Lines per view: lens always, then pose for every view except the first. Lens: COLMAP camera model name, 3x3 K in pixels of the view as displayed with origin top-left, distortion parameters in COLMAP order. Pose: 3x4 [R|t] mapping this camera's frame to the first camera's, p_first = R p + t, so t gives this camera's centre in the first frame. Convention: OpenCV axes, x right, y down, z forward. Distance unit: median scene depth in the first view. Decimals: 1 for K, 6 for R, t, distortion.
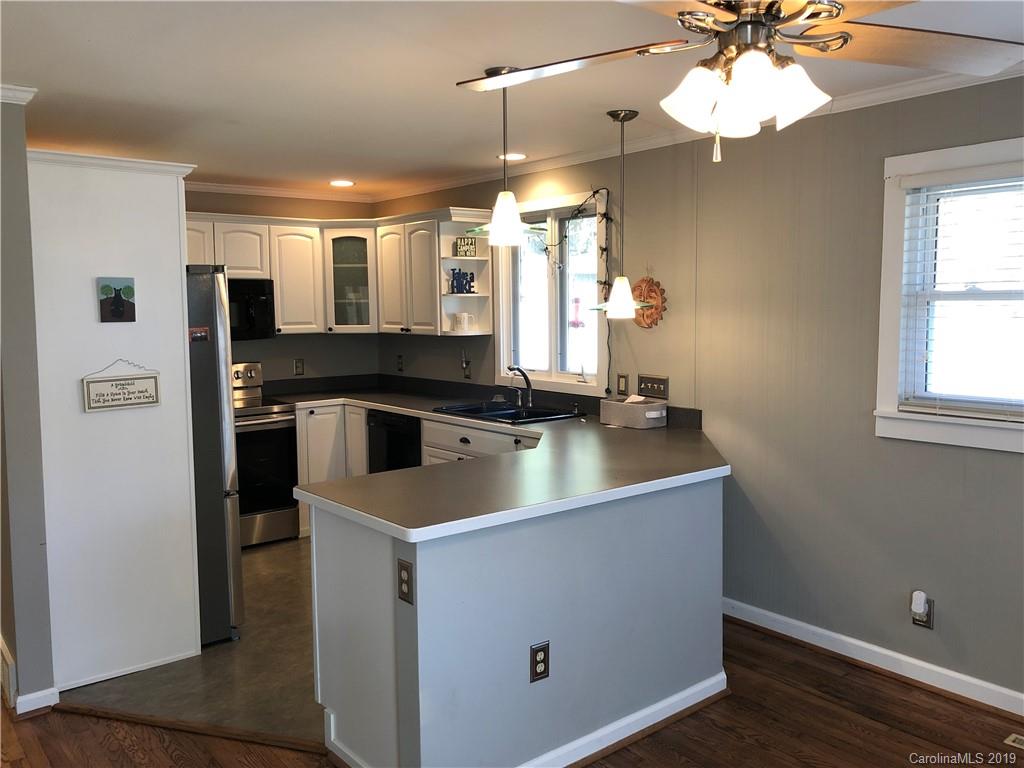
lens RADIAL K [[842.4, 0, 516.5], [0, 842.4, 394.4], [0, 0, 1]] dist [0.058657, -0.070087]
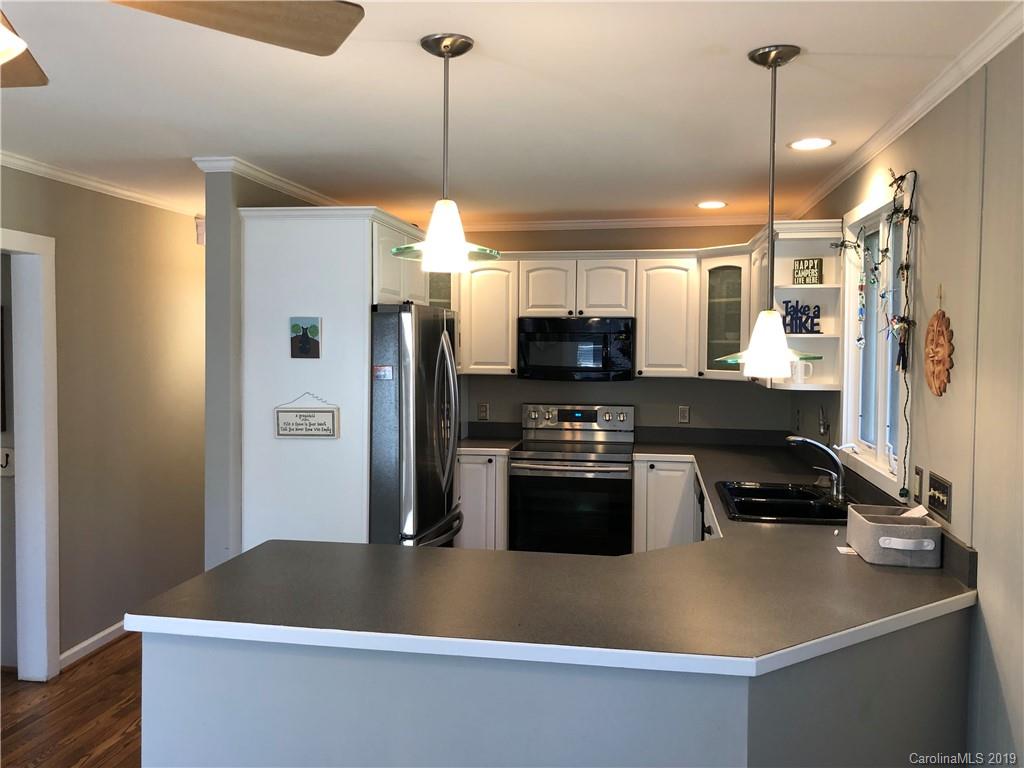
lens RADIAL K [[842.4, 0, 515.1], [0, 842.4, 379.5], [0, 0, 1]] dist [0.058657, -0.070087]
pose [[0.658275, 0.050111, -0.751108, 0.336336], [-0.095774, 0.995249, -0.017538, -0.042122], [0.746660, 0.083481, 0.659947, 0.320126]]
